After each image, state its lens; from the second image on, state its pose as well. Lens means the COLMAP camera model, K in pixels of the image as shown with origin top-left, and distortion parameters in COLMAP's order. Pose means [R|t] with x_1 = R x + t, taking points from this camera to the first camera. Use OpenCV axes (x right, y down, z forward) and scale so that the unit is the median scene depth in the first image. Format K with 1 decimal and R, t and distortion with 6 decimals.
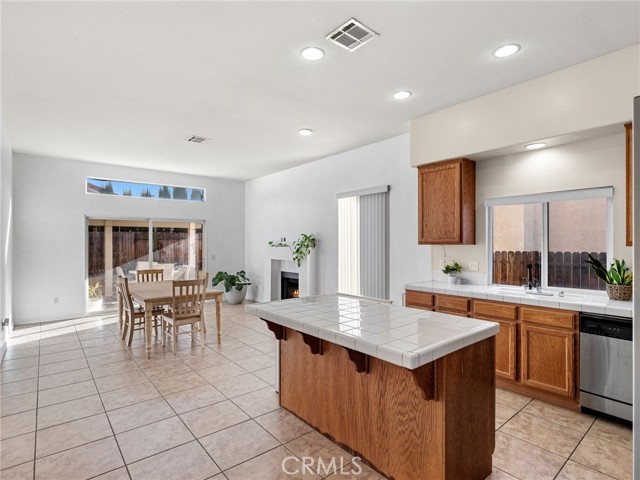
lens RADIAL K [[333.7, 0, 318.9], [0, 333.7, 240.1], [0, 0, 1]] dist [0.000650, 0.000069]
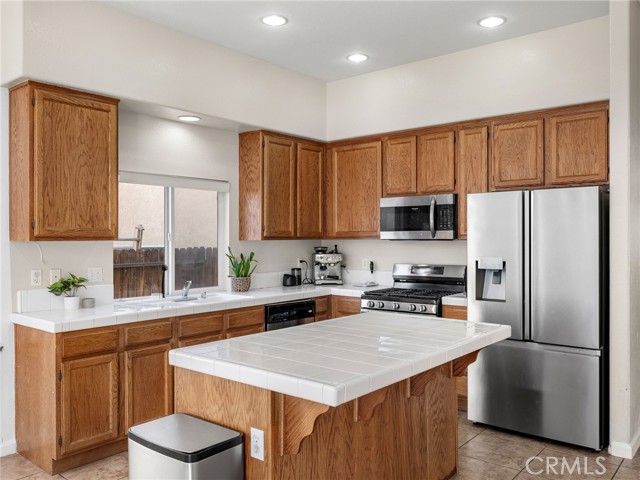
lens RADIAL K [[532.8, 0, 319.4], [0, 532.8, 239.8], [0, 0, 1]] dist [-0.008762, -0.003469]
pose [[-0.182497, 0.000957, 0.983206, -0.651201], [0.003842, 0.999993, -0.000260, 0.015614], [-0.983199, 0.003730, -0.182499, 0.880553]]
